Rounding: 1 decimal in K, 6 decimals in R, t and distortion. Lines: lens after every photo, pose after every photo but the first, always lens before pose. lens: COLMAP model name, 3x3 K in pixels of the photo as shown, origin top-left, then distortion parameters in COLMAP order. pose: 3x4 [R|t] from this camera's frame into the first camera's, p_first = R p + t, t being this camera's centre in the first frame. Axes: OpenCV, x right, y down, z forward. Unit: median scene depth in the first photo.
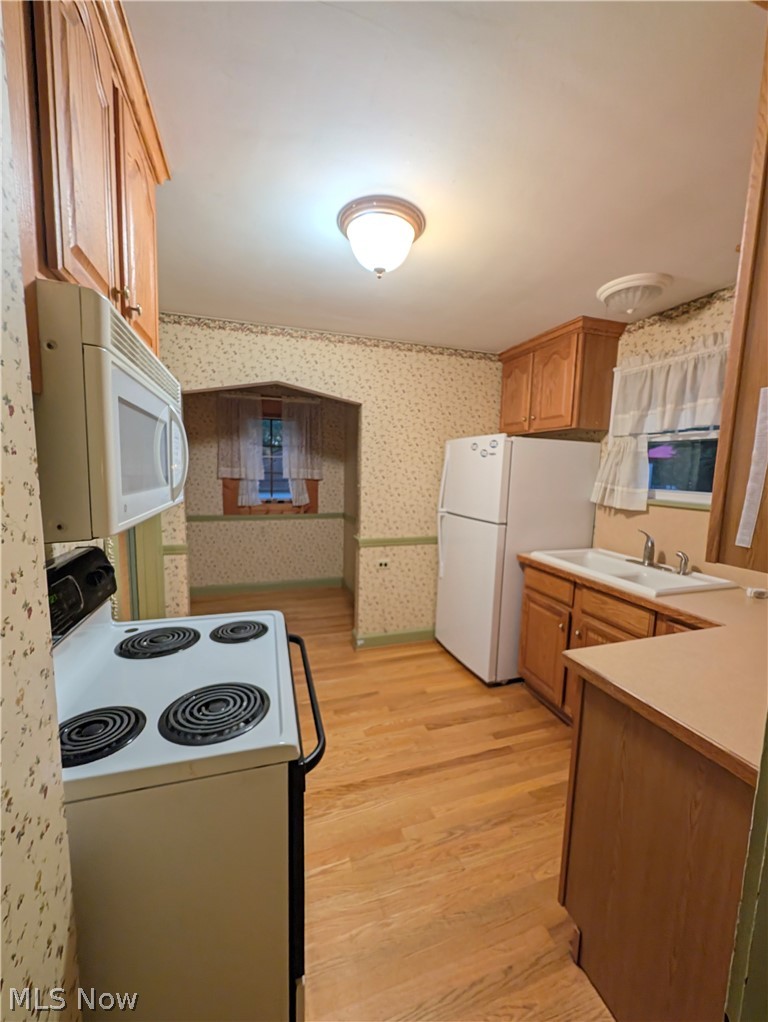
lens RADIAL K [[396.7, 0, 384.0], [0, 396.7, 511.0], [0, 0, 1]] dist [0.000354, 0.000108]
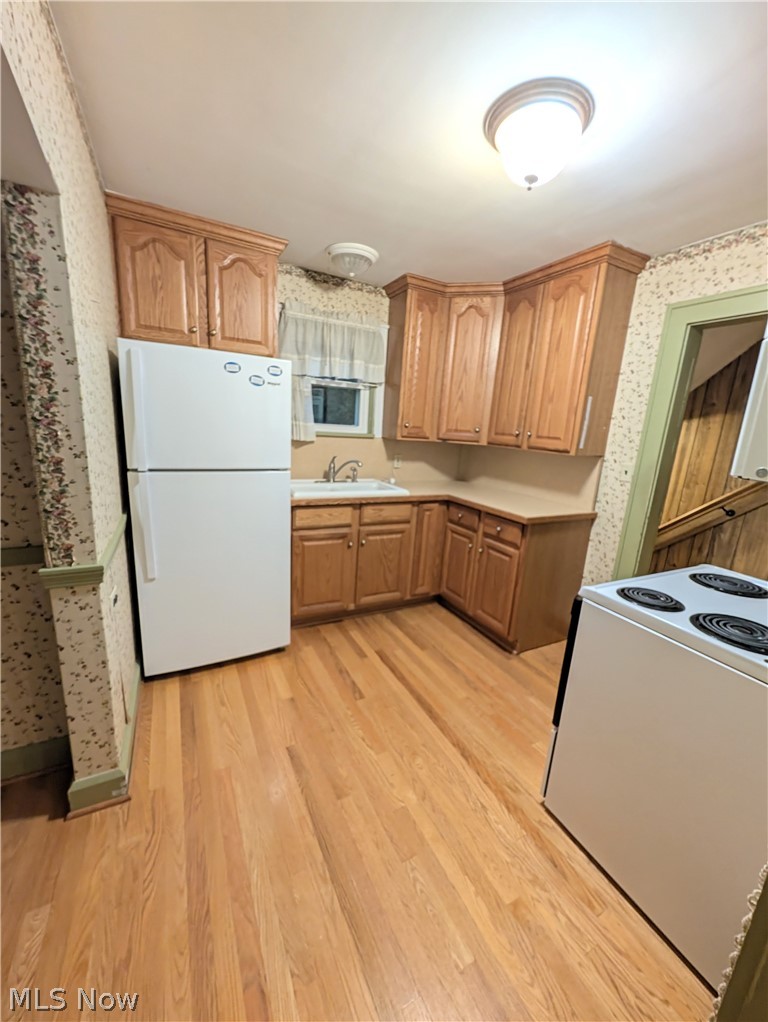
lens RADIAL K [[396.7, 0, 384.0], [0, 396.7, 511.0], [0, 0, 1]] dist [0.000354, 0.000108]
pose [[-0.161676, -0.247459, 0.955314, -0.668882], [0.042785, 0.965382, 0.257308, -0.105060], [-0.985916, 0.082474, -0.145492, 1.044141]]
